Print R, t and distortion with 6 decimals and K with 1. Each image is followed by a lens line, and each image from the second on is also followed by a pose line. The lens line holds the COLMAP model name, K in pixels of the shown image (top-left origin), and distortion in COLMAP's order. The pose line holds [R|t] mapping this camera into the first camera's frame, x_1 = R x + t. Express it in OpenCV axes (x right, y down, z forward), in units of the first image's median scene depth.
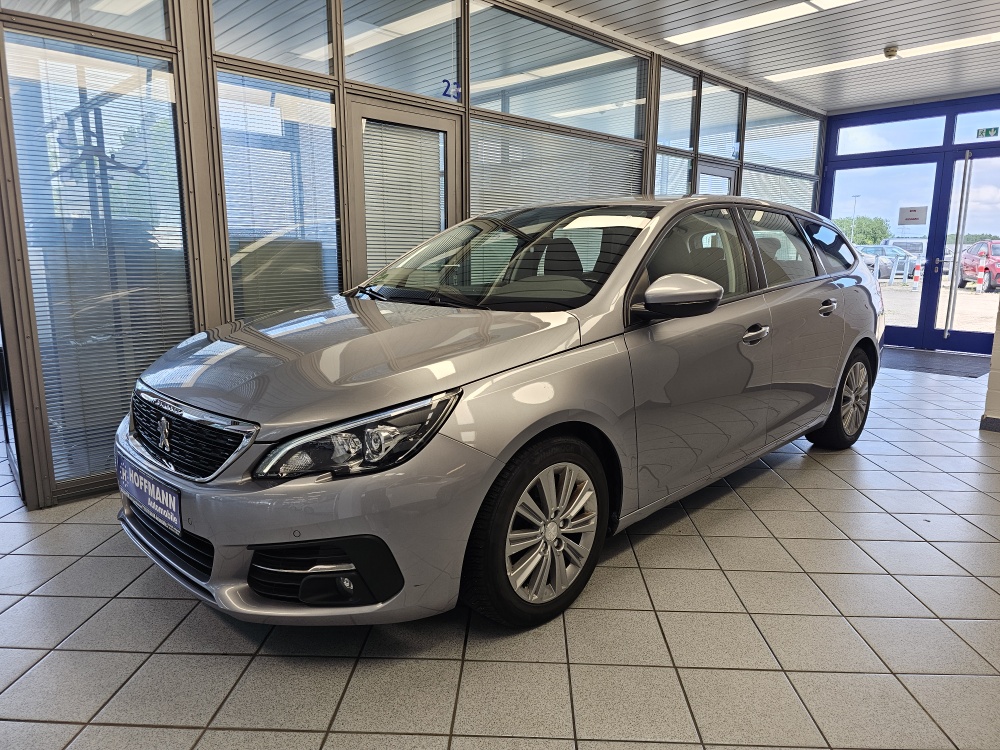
lens RADIAL K [[677.2, 0, 490.3], [0, 677.2, 376.8], [0, 0, 1]] dist [0.039121, -0.047317]
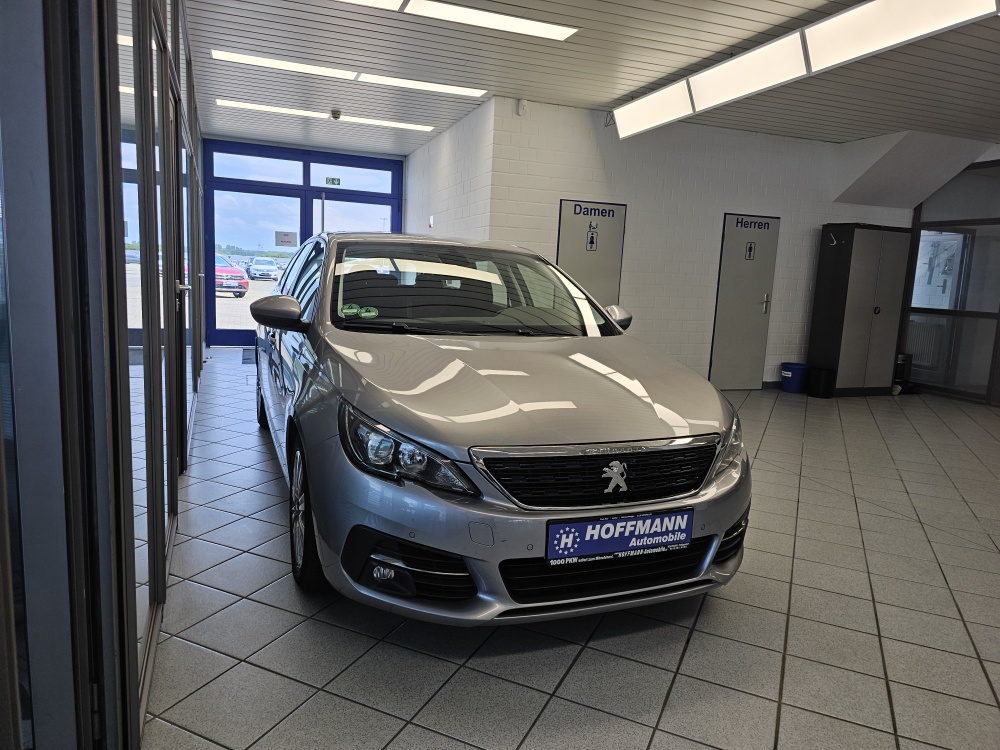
lens RADIAL K [[677.2, 0, 498.2], [0, 677.2, 377.9], [0, 0, 1]] dist [0.039121, -0.047317]
pose [[0.371223, -0.121007, 0.920625, -0.411484], [0.115489, 0.989790, 0.083529, -0.050233], [-0.921334, 0.075315, 0.381408, 0.215964]]
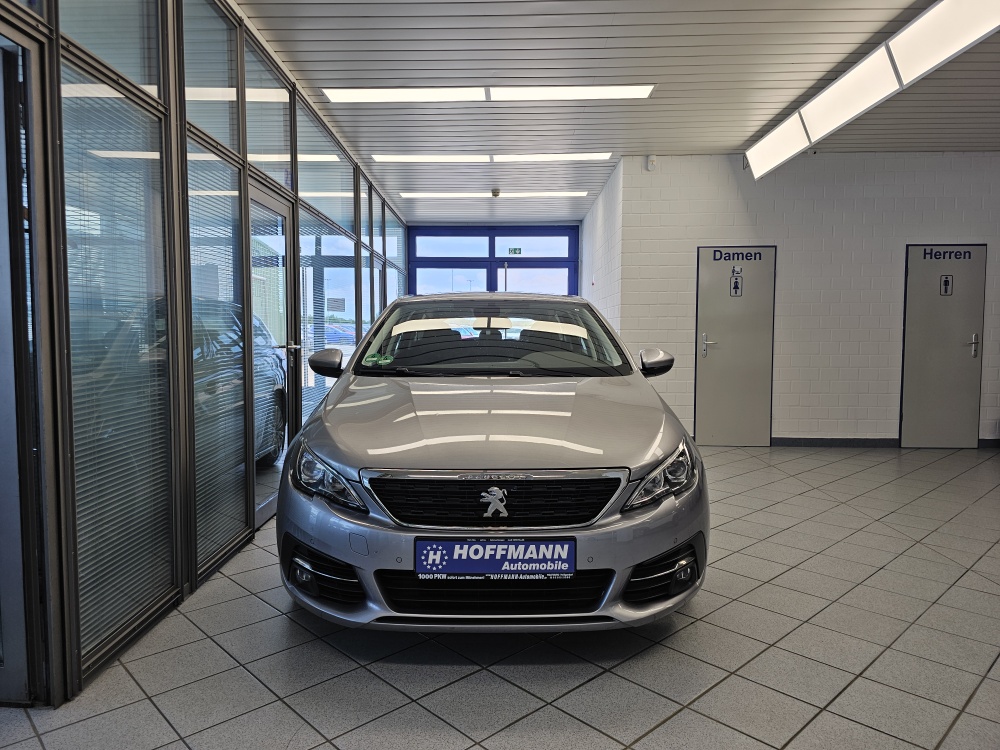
lens RADIAL K [[677.2, 0, 492.6], [0, 677.2, 371.3], [0, 0, 1]] dist [0.039121, -0.047317]
pose [[0.691616, -0.042719, 0.721001, -0.350879], [0.126797, 0.989928, -0.062976, -0.017915], [-0.711048, 0.134976, 0.690067, 0.064781]]
